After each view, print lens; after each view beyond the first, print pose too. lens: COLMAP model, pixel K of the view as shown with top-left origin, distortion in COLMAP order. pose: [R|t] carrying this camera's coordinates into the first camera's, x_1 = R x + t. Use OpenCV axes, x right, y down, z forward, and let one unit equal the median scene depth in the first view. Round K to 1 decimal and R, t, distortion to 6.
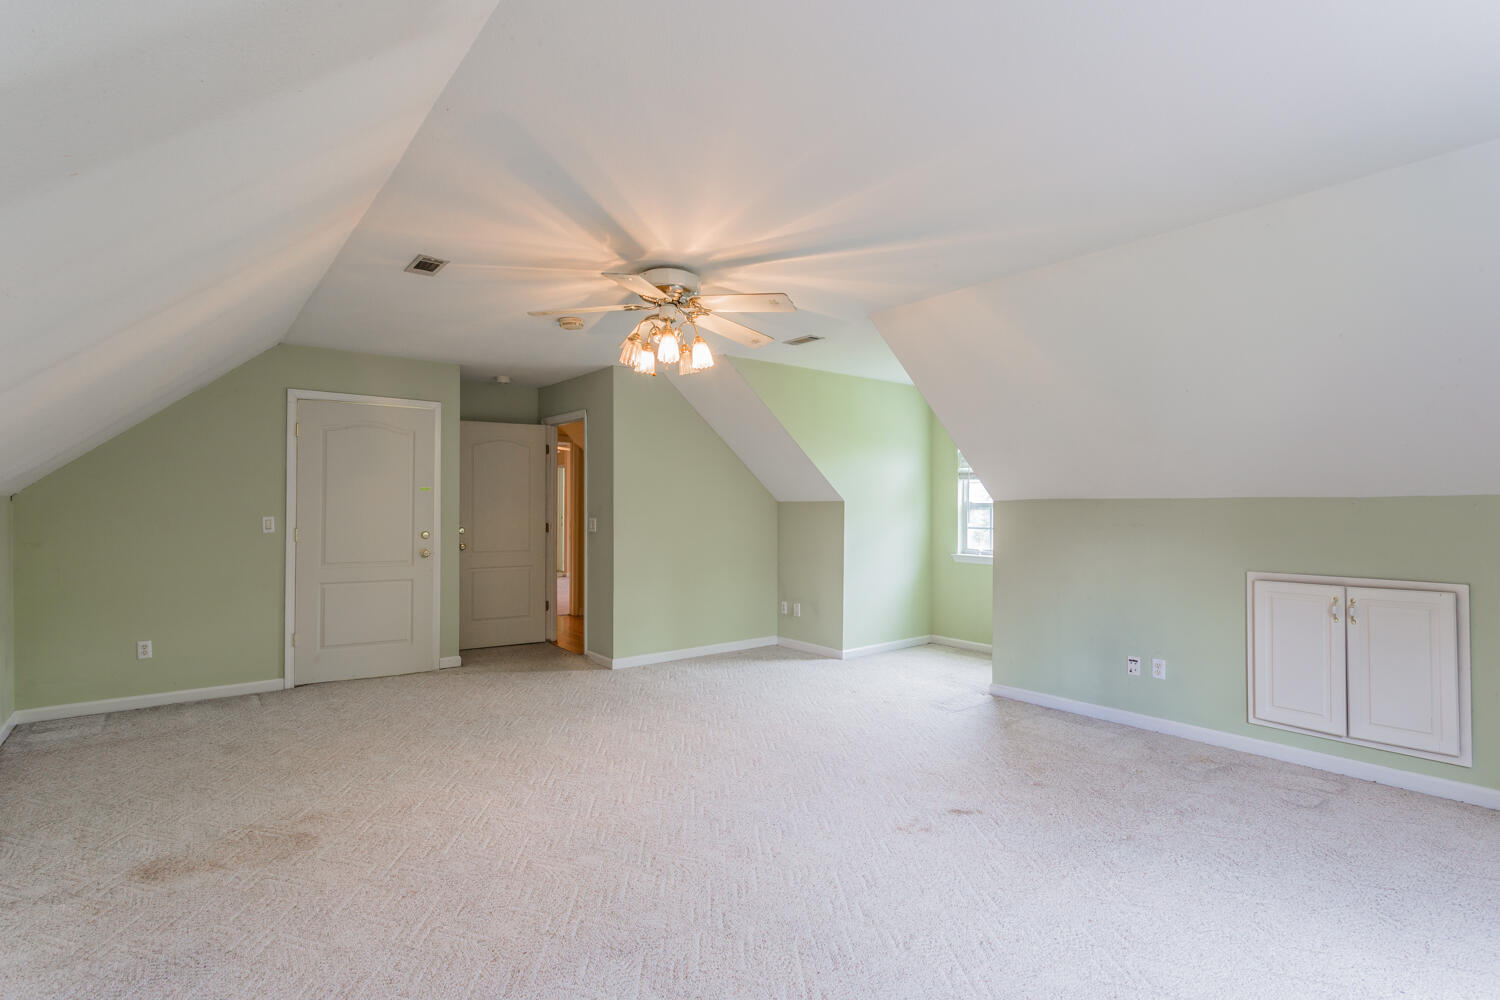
lens RADIAL K [[725.9, 0, 758.1], [0, 725.9, 504.9], [0, 0, 1]] dist [0.001707, 0.001148]
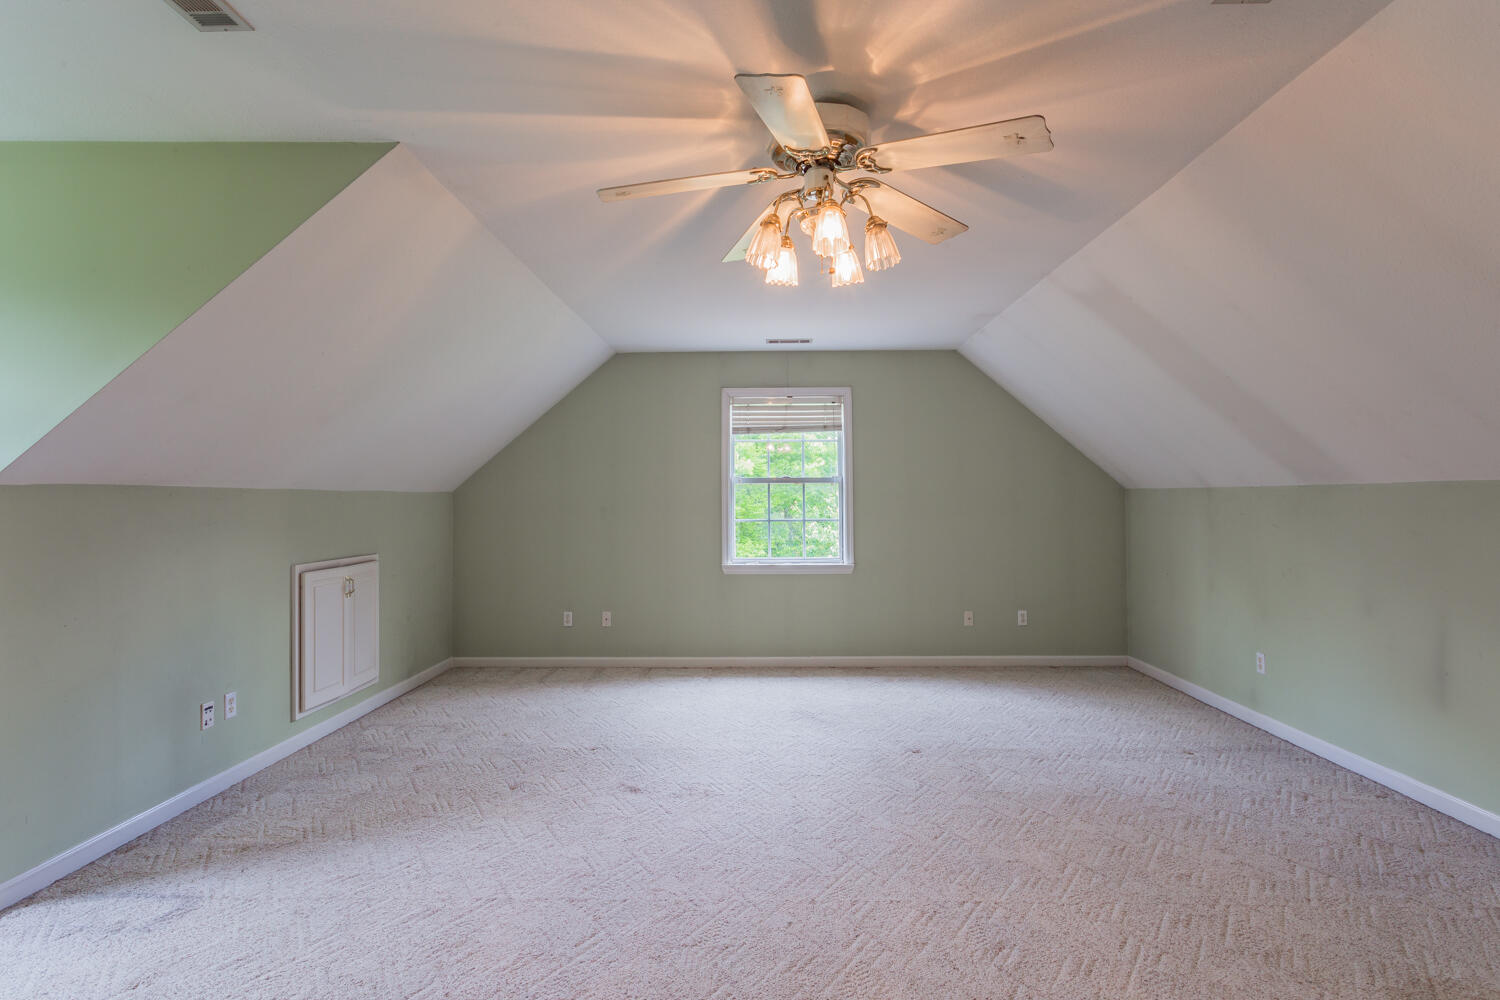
lens RADIAL K [[725.9, 0, 762.4], [0, 725.9, 492.6], [0, 0, 1]] dist [0.001707, 0.001148]
pose [[-0.756893, 0.008339, 0.653485, -0.466018], [0.002394, 0.999947, -0.009987, 0.006515], [-0.653534, -0.005994, -0.756873, 1.426605]]
